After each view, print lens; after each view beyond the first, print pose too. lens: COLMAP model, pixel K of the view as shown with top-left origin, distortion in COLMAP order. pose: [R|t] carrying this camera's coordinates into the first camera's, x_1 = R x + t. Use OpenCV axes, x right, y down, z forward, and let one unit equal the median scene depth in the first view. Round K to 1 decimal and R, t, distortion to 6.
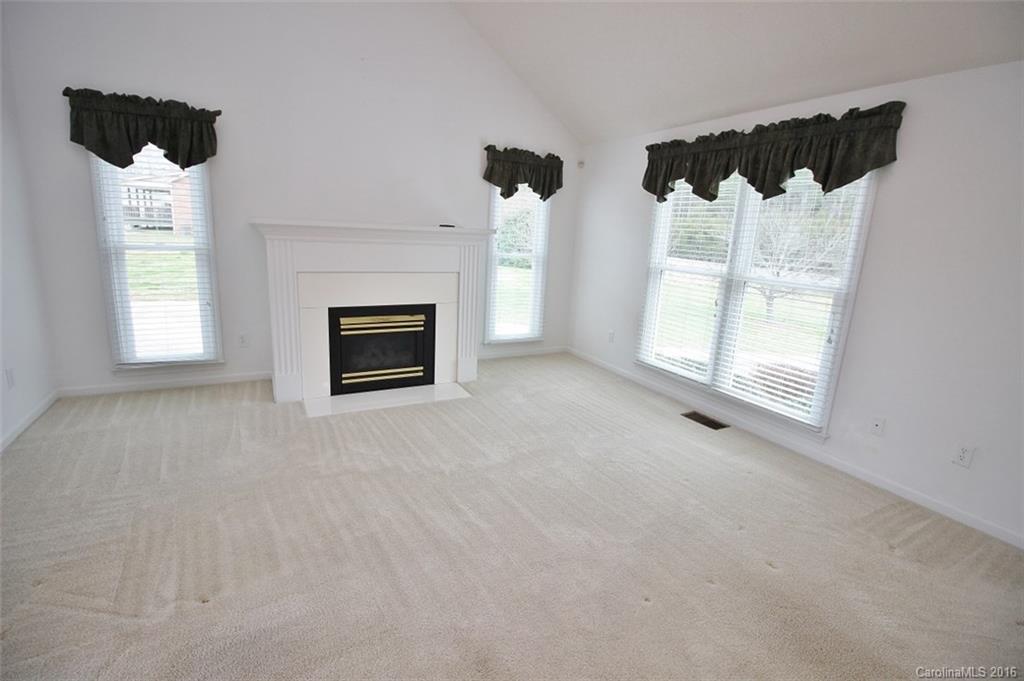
lens RADIAL K [[476.7, 0, 507.7], [0, 476.7, 333.5], [0, 0, 1]] dist [-0.002373, -0.011239]
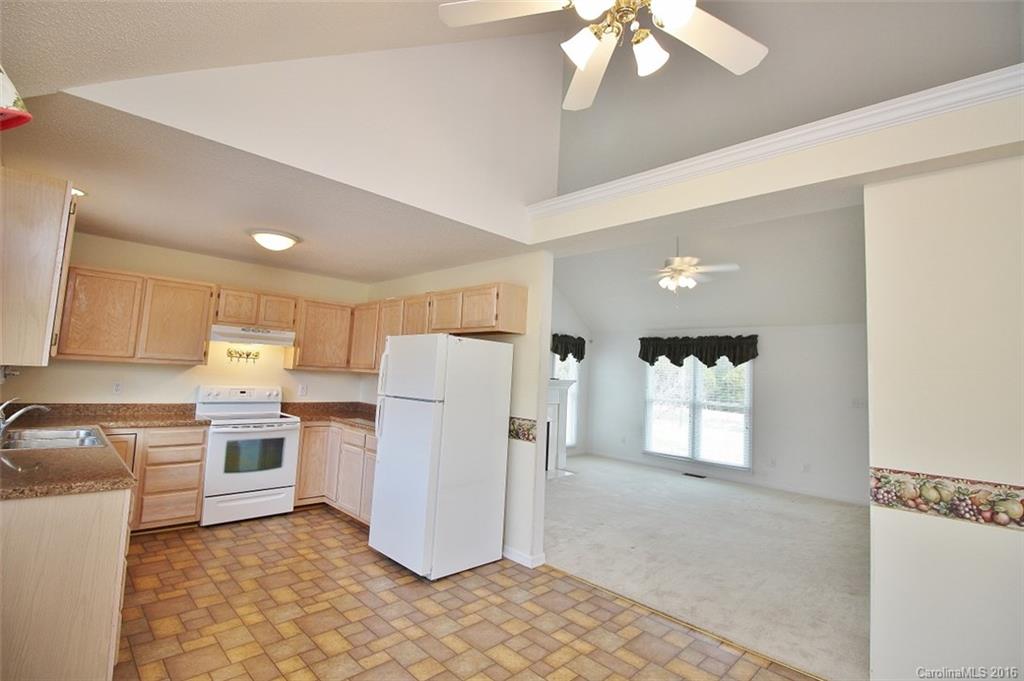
lens RADIAL K [[476.7, 0, 512.8], [0, 476.7, 327.3], [0, 0, 1]] dist [-0.002373, -0.011239]
pose [[0.955861, 0.023416, 0.292885, -0.899472], [0.062799, 0.957504, -0.281502, 0.101408], [-0.287030, 0.287469, 0.913770, -0.763157]]
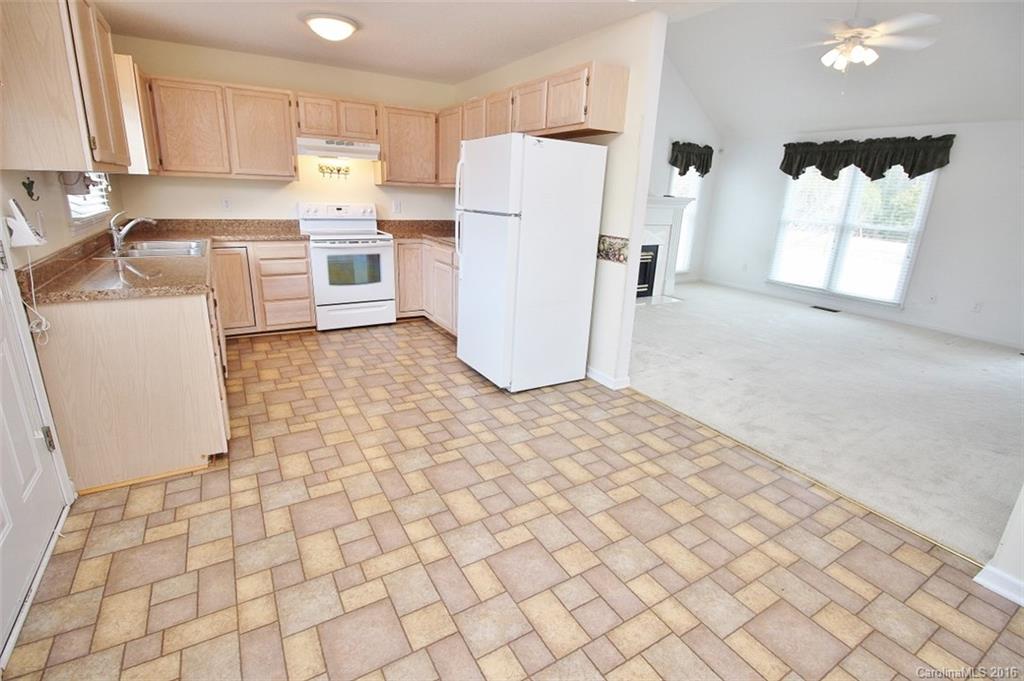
lens RADIAL K [[476.7, 0, 509.2], [0, 476.7, 333.0], [0, 0, 1]] dist [-0.002373, -0.011239]
pose [[0.998621, -0.025866, 0.045688, -0.820858], [0.022215, 0.996651, 0.078695, 0.107959], [-0.047570, -0.077571, 0.995851, -0.678941]]
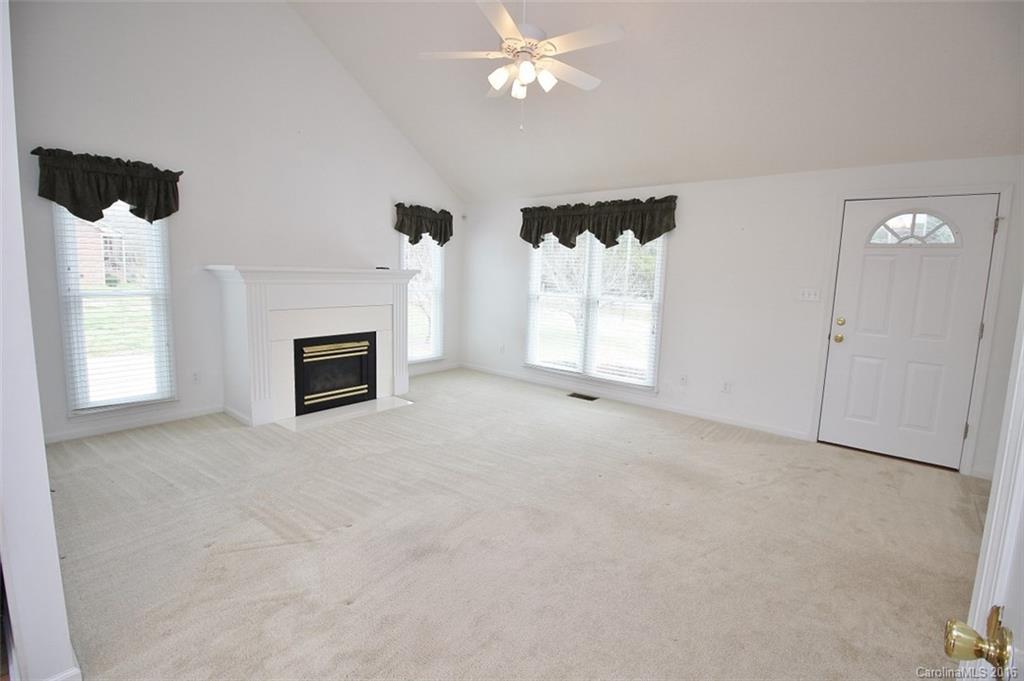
lens RADIAL K [[476.7, 0, 511.8], [0, 476.7, 333.6], [0, 0, 1]] dist [-0.002373, -0.011239]
pose [[0.925140, -0.071334, 0.372863, -0.316418], [0.097520, 0.993884, -0.051821, 0.044649], [-0.366886, 0.084303, 0.926438, -0.284329]]
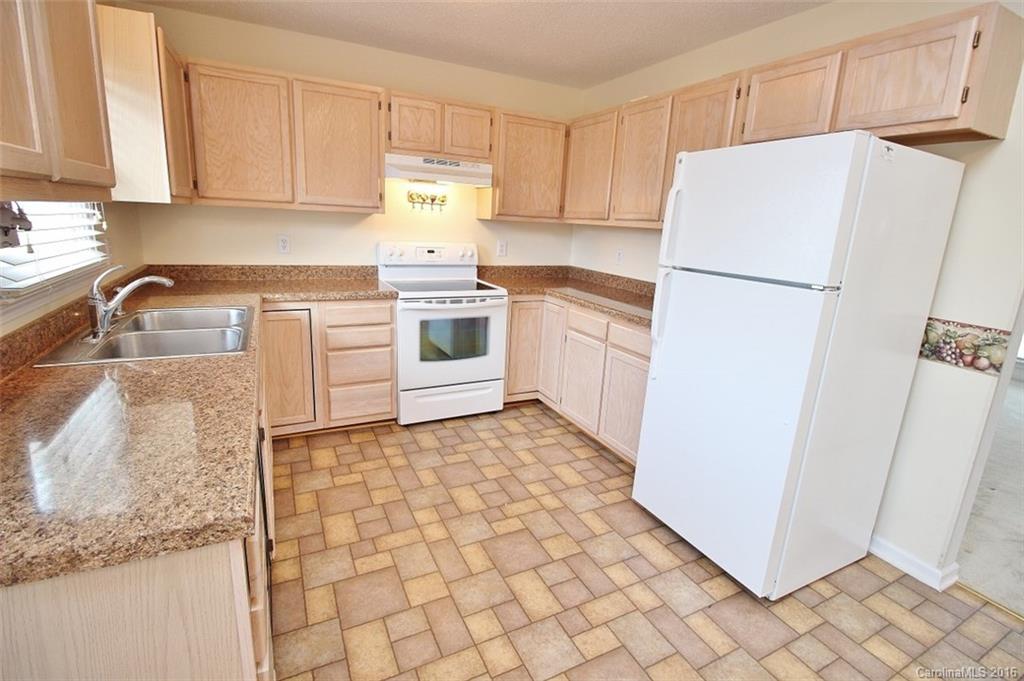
lens RADIAL K [[476.7, 0, 510.6], [0, 476.7, 336.4], [0, 0, 1]] dist [-0.002373, -0.011239]
pose [[0.999726, 0.005278, -0.022814, -1.030584], [-0.004710, 0.999680, 0.024859, 0.009555], [0.022938, -0.024745, 0.999431, -0.297733]]
